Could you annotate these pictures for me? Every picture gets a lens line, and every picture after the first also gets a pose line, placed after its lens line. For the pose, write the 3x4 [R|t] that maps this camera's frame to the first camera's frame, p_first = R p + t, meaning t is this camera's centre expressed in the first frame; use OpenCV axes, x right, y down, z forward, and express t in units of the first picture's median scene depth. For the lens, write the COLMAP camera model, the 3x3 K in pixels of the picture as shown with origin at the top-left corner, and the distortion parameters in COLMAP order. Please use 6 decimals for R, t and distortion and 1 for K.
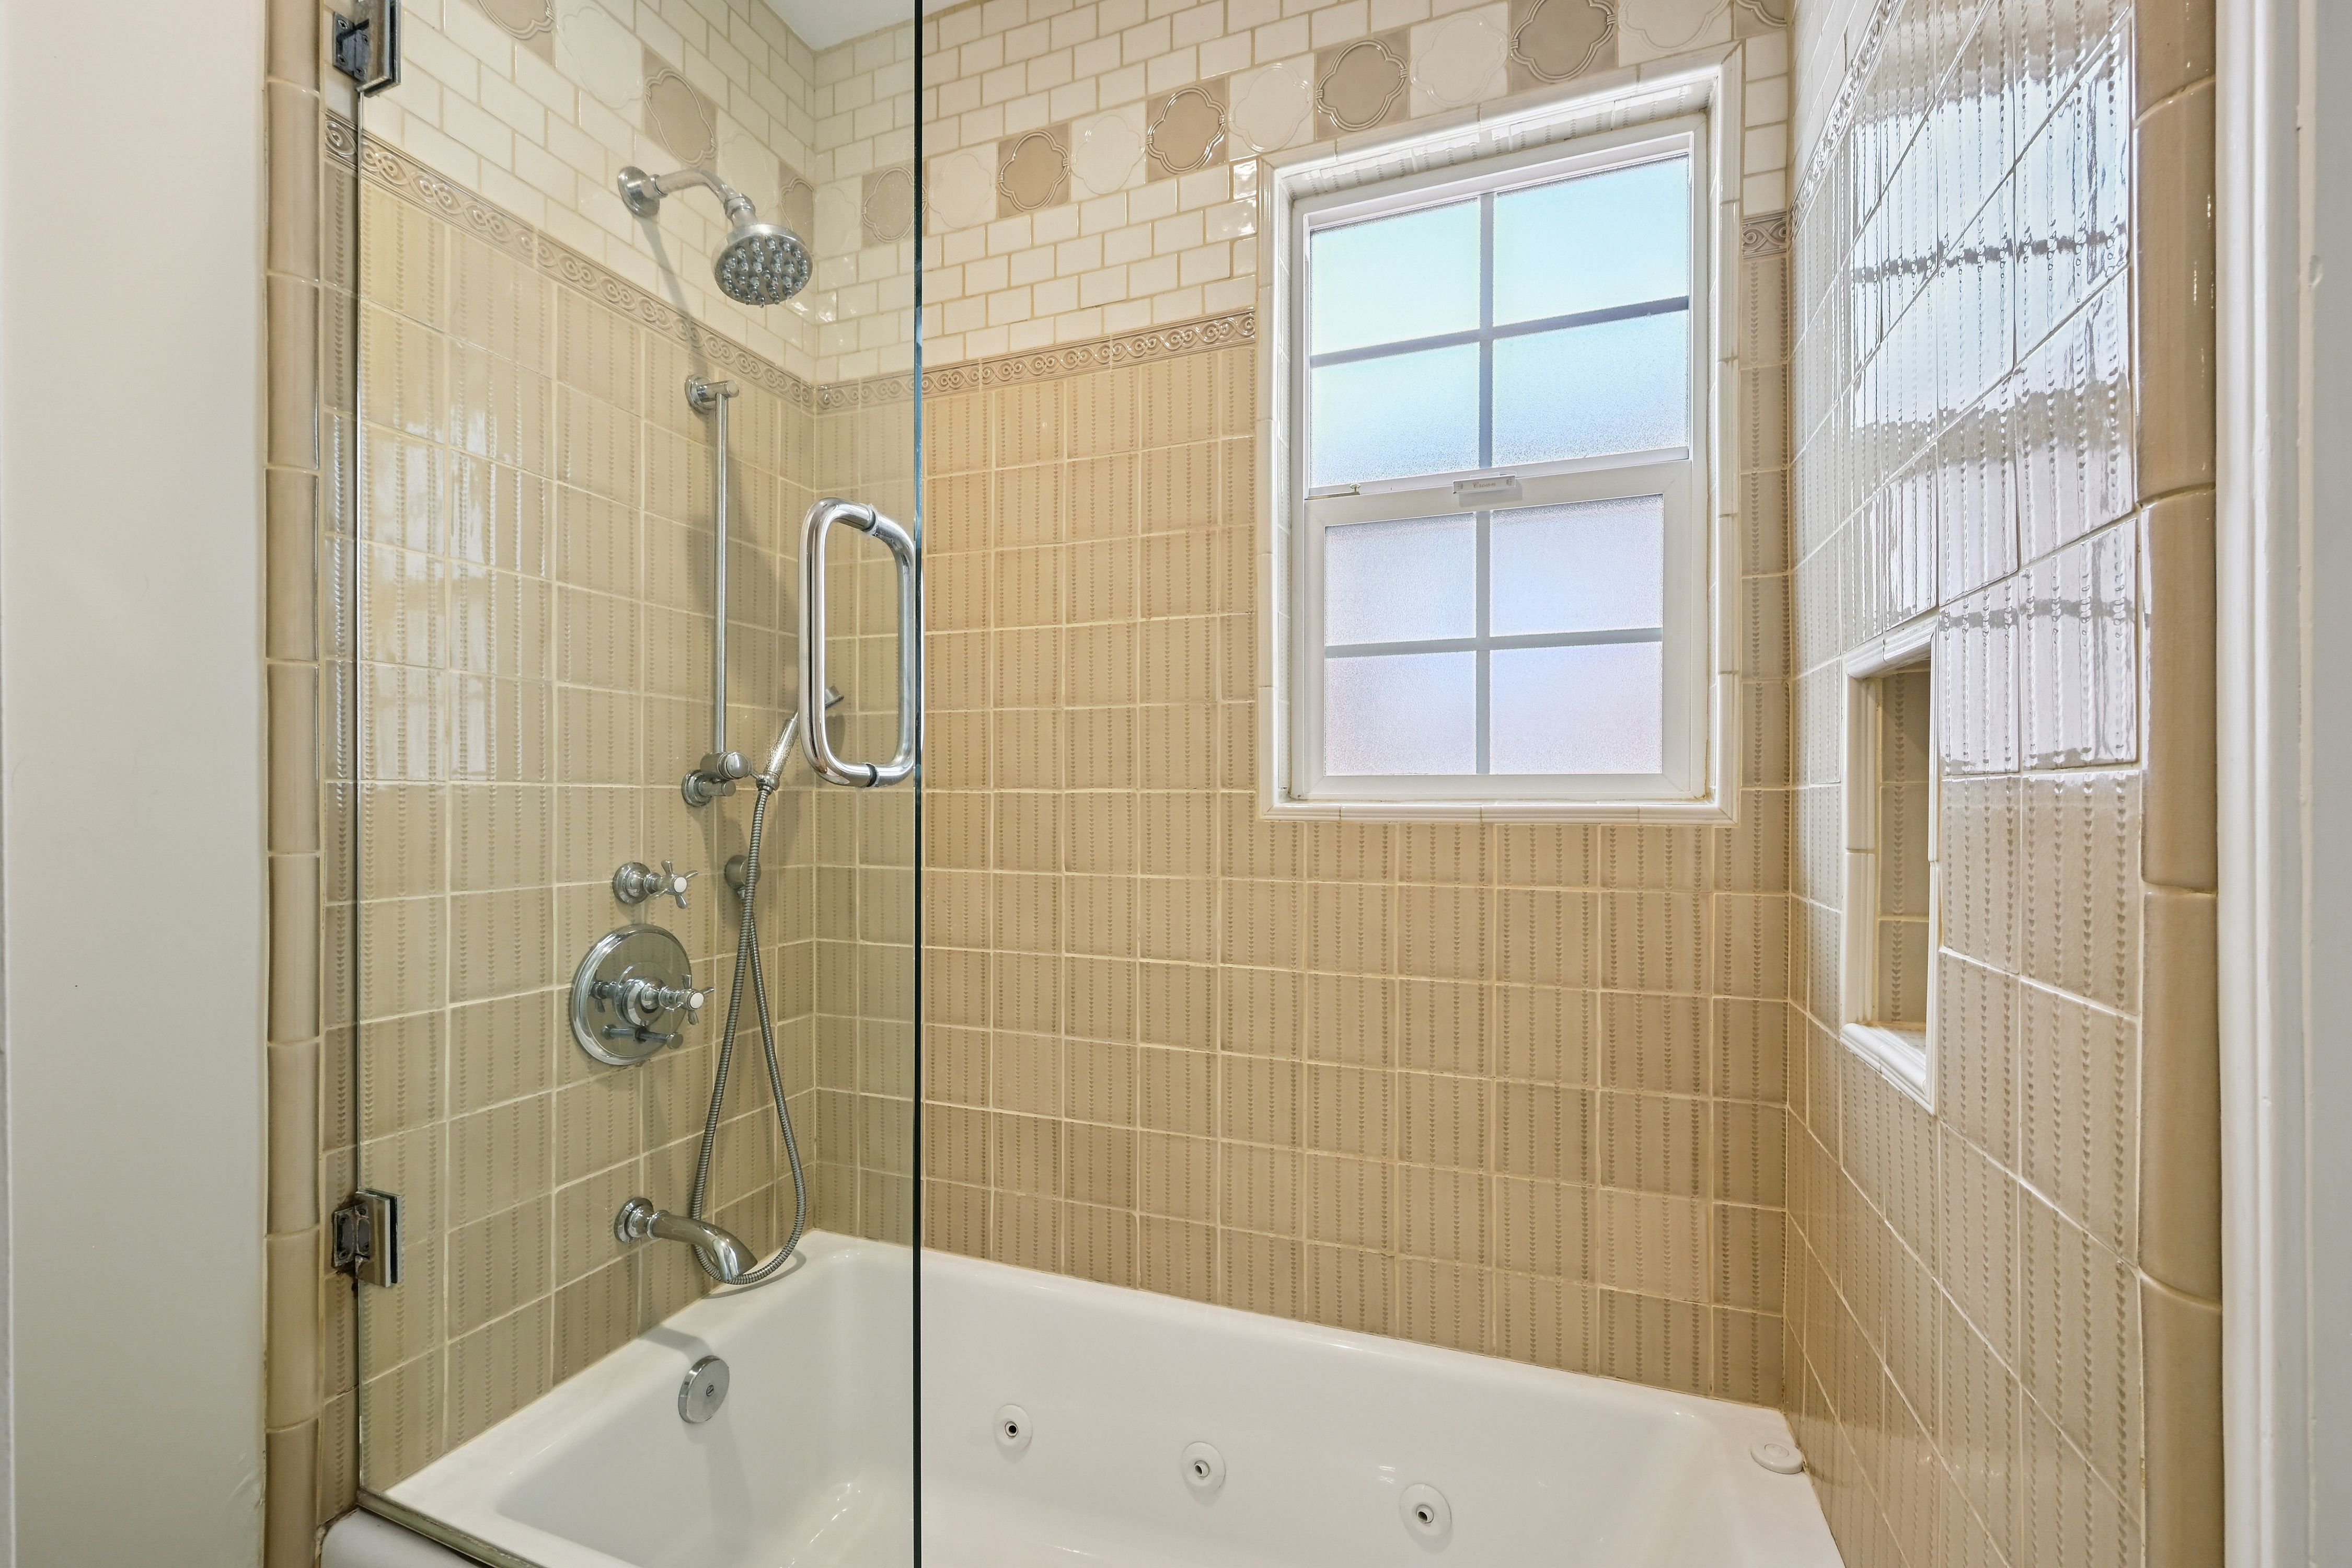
lens RADIAL K [[986.8, 0, 1167.0], [0, 986.8, 790.8], [0, 0, 1]] dist [0.002671, 0.000236]
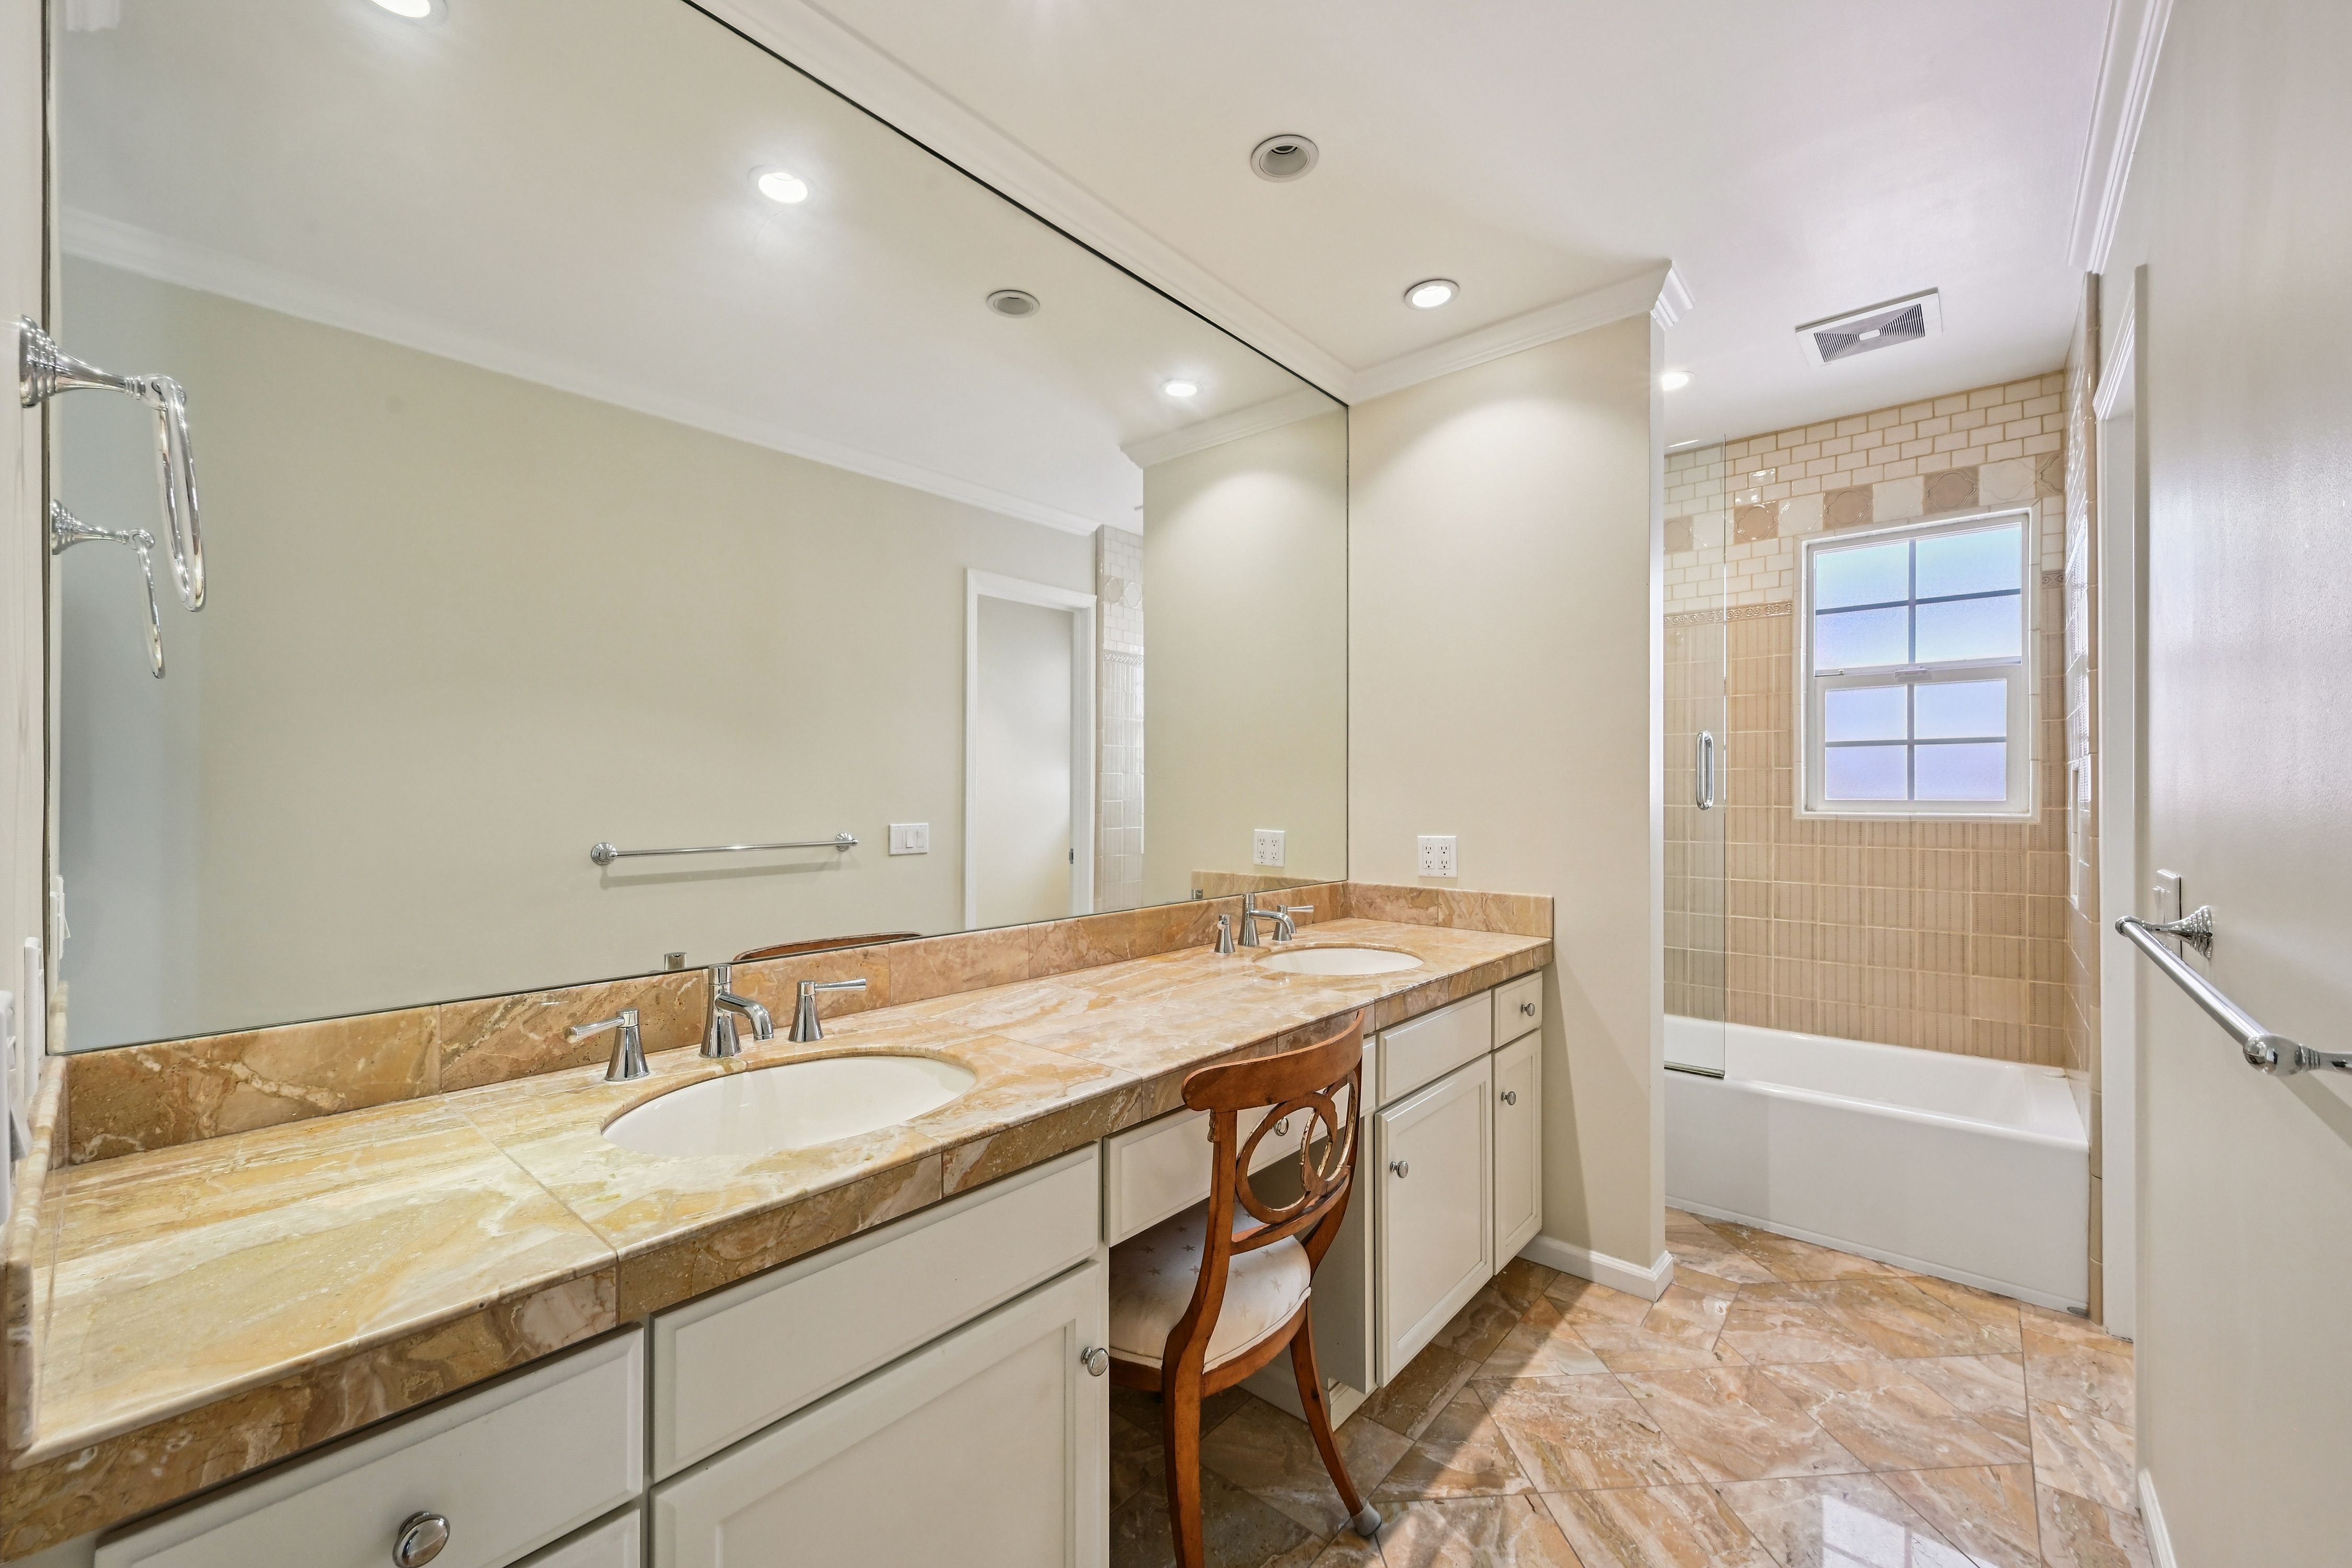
lens RADIAL K [[922.5, 0, 1179.0], [0, 922.5, 787.4], [0, 0, 1]] dist [0.000285, -0.000032]
pose [[0.936254, -0.000658, -0.351324, -0.519764], [-0.000710, 0.999993, -0.003763, -0.037698], [0.351324, 0.003773, 0.936246, -1.606355]]
